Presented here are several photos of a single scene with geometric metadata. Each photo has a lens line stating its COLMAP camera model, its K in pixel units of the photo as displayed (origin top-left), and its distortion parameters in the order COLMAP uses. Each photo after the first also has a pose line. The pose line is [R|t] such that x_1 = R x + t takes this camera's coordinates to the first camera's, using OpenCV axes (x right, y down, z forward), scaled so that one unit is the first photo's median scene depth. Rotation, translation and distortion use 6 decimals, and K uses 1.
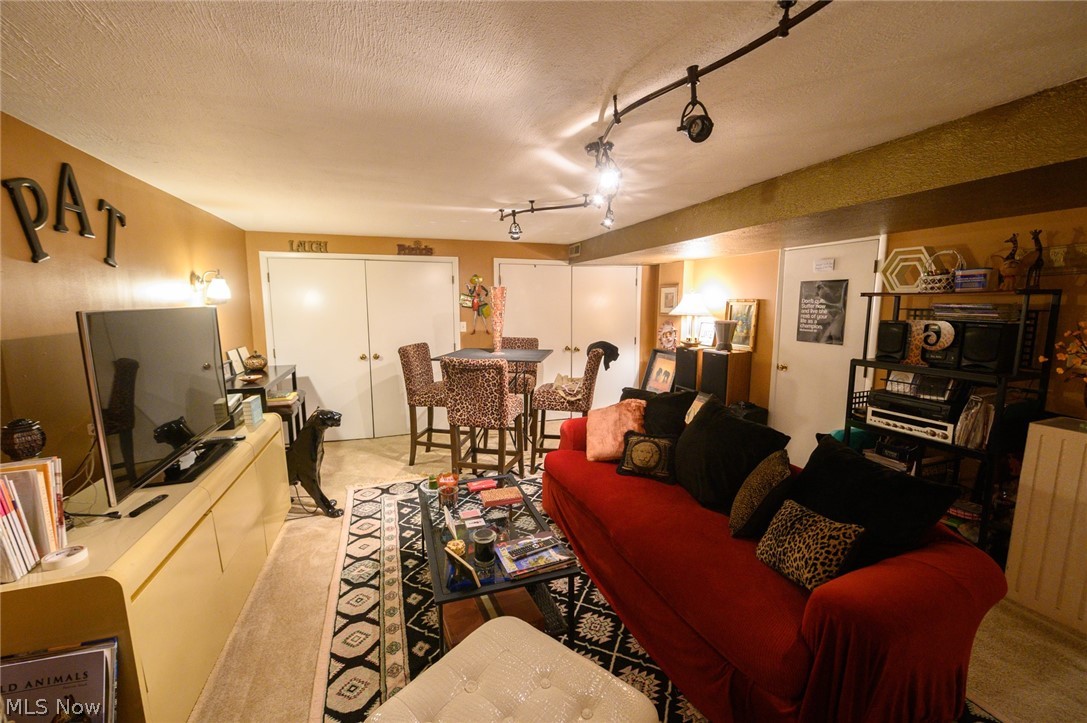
lens RADIAL K [[434.3, 0, 533.4], [0, 434.3, 360.9], [0, 0, 1]] dist [-0.006298, -0.000814]
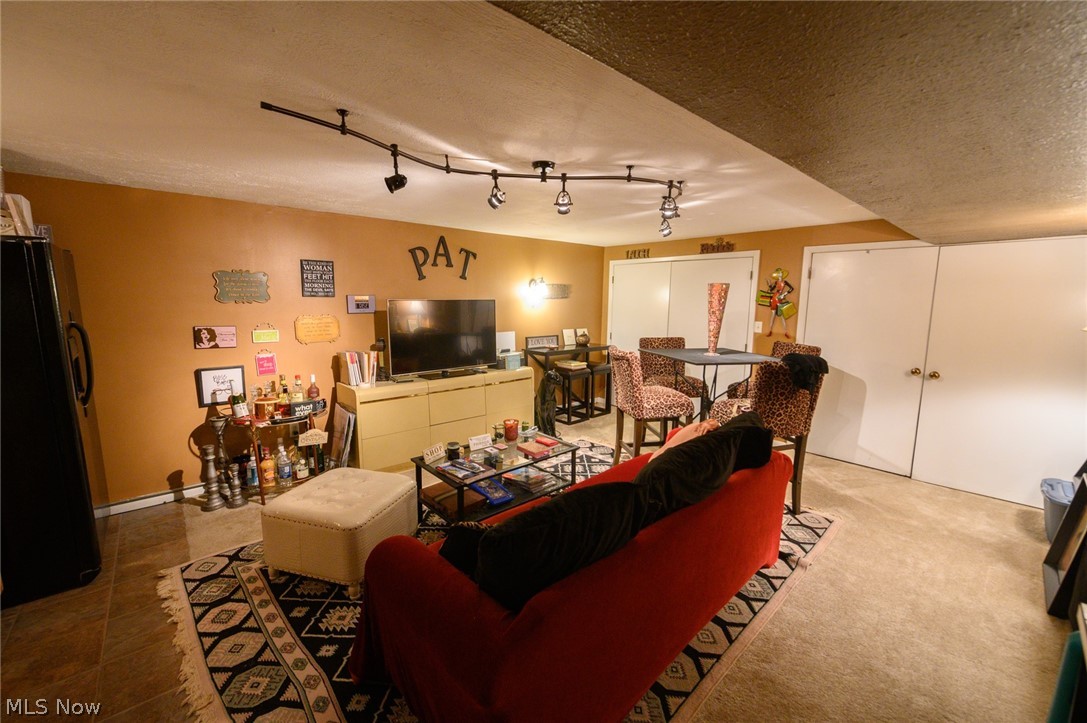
lens RADIAL K [[434.3, 0, 533.4], [0, 434.3, 360.9], [0, 0, 1]] dist [-0.006298, -0.000814]
pose [[0.413885, 0.137500, -0.899885, 0.508173], [-0.130457, 0.987282, 0.090853, -0.032523], [0.900933, 0.079794, 0.426559, 0.213906]]
